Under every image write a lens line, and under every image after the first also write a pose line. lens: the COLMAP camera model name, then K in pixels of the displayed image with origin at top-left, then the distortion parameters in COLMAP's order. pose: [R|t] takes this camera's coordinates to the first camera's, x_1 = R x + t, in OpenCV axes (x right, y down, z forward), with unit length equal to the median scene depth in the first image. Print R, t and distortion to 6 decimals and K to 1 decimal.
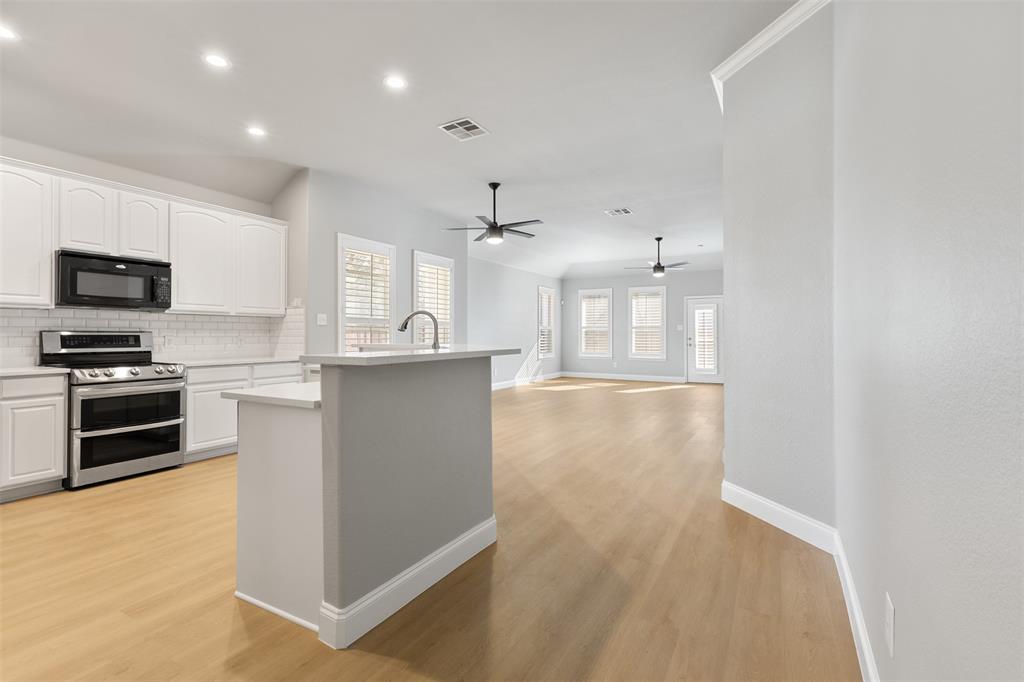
lens RADIAL K [[469.5, 0, 517.6], [0, 469.5, 334.0], [0, 0, 1]] dist [0.007146, -0.000899]
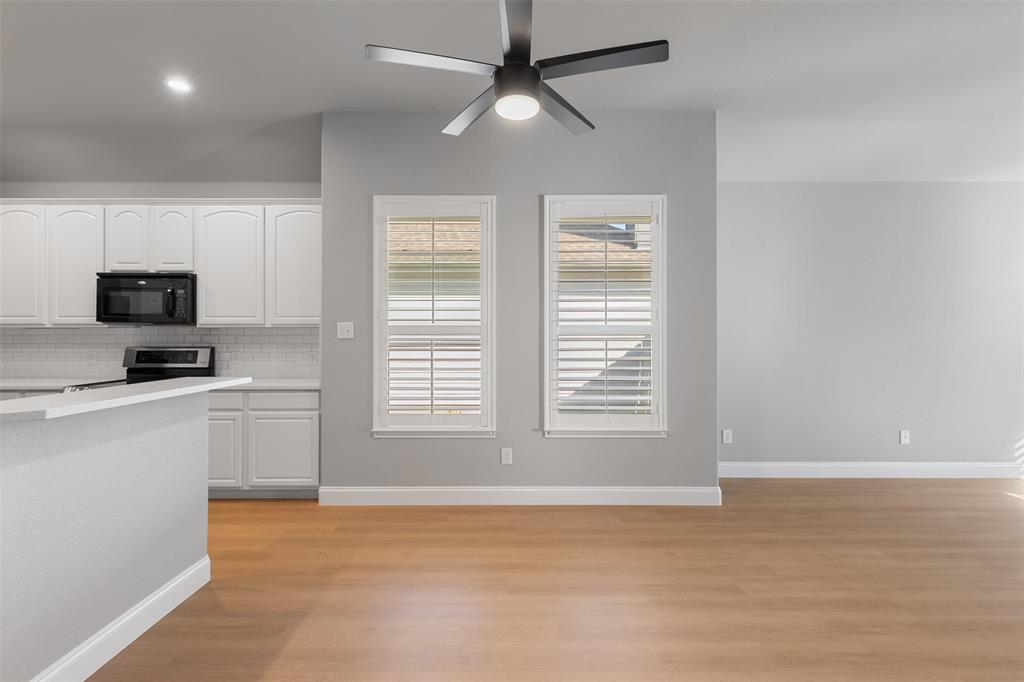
lens RADIAL K [[469.5, 0, 513.6], [0, 469.5, 332.0], [0, 0, 1]] dist [0.007146, -0.000899]
pose [[0.483467, -0.003823, -0.875354, 0.364318], [0.001713, 0.999993, -0.003422, -0.032278], [0.875361, 0.000155, 0.483470, 1.115616]]
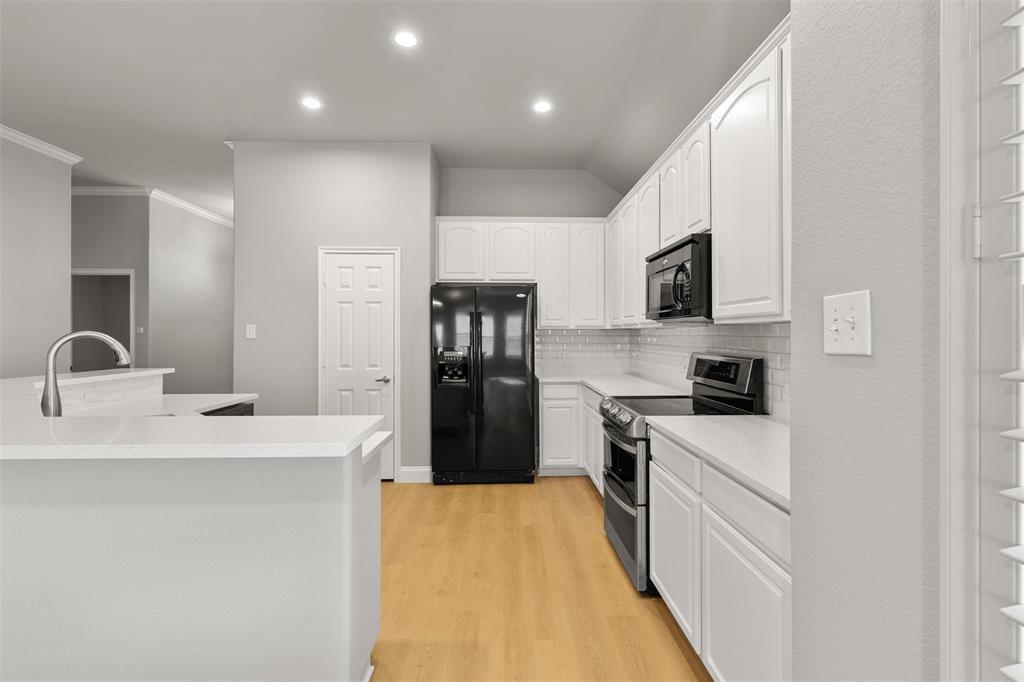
lens RADIAL K [[469.5, 0, 515.3], [0, 469.5, 333.1], [0, 0, 1]] dist [0.007146, -0.000899]
pose [[-0.858975, -0.000356, -0.512018, -0.281520], [0.001683, 0.999992, -0.003519, -0.033468], [0.512016, -0.003884, -0.858967, 1.368813]]
